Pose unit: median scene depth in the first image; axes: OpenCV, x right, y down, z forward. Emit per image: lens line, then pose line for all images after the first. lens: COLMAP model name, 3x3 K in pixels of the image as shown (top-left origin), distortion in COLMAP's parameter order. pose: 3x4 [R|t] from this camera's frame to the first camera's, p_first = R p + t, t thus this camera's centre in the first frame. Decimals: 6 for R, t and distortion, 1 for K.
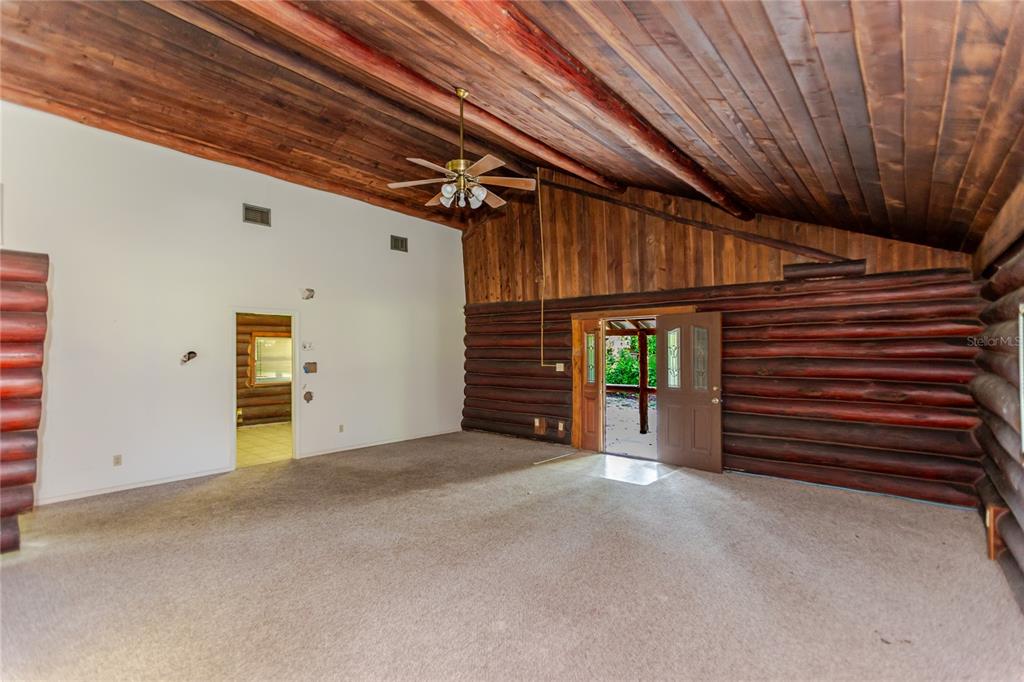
lens RADIAL K [[468.7, 0, 511.1], [0, 468.7, 359.0], [0, 0, 1]] dist [-0.000339, -0.000140]
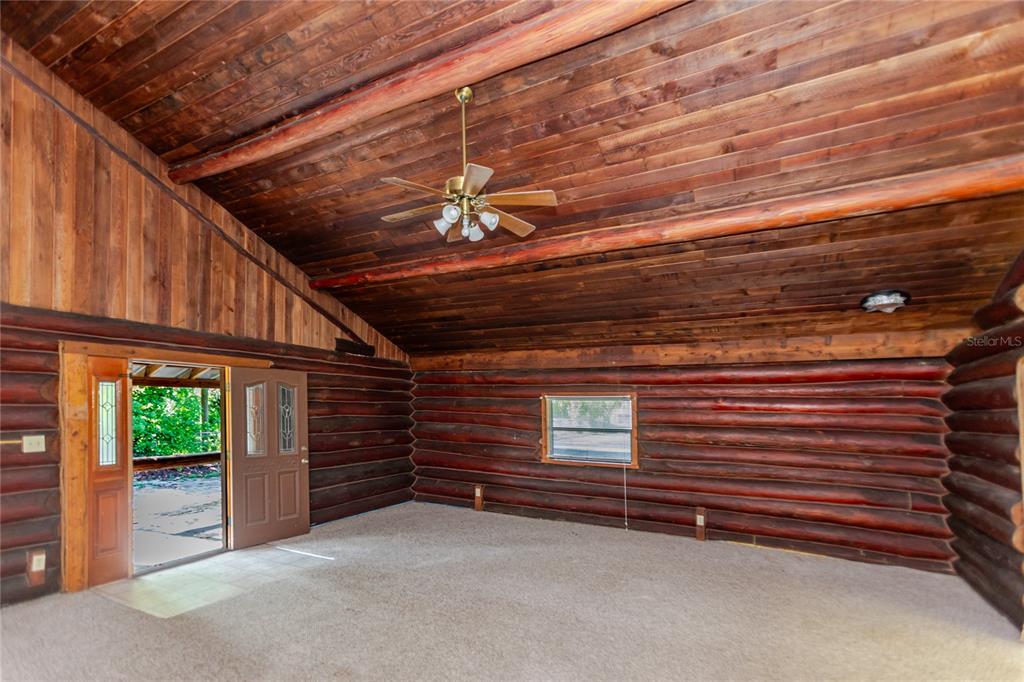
lens RADIAL K [[461.5, 0, 511.0], [0, 461.5, 410.5], [0, 0, 1]] dist [-0.000516, -0.000044]
pose [[-0.215431, -0.009446, 0.976473, -0.560459], [0.004686, 0.999932, 0.010707, -0.024039], [-0.976508, 0.006883, -0.215372, 0.704849]]
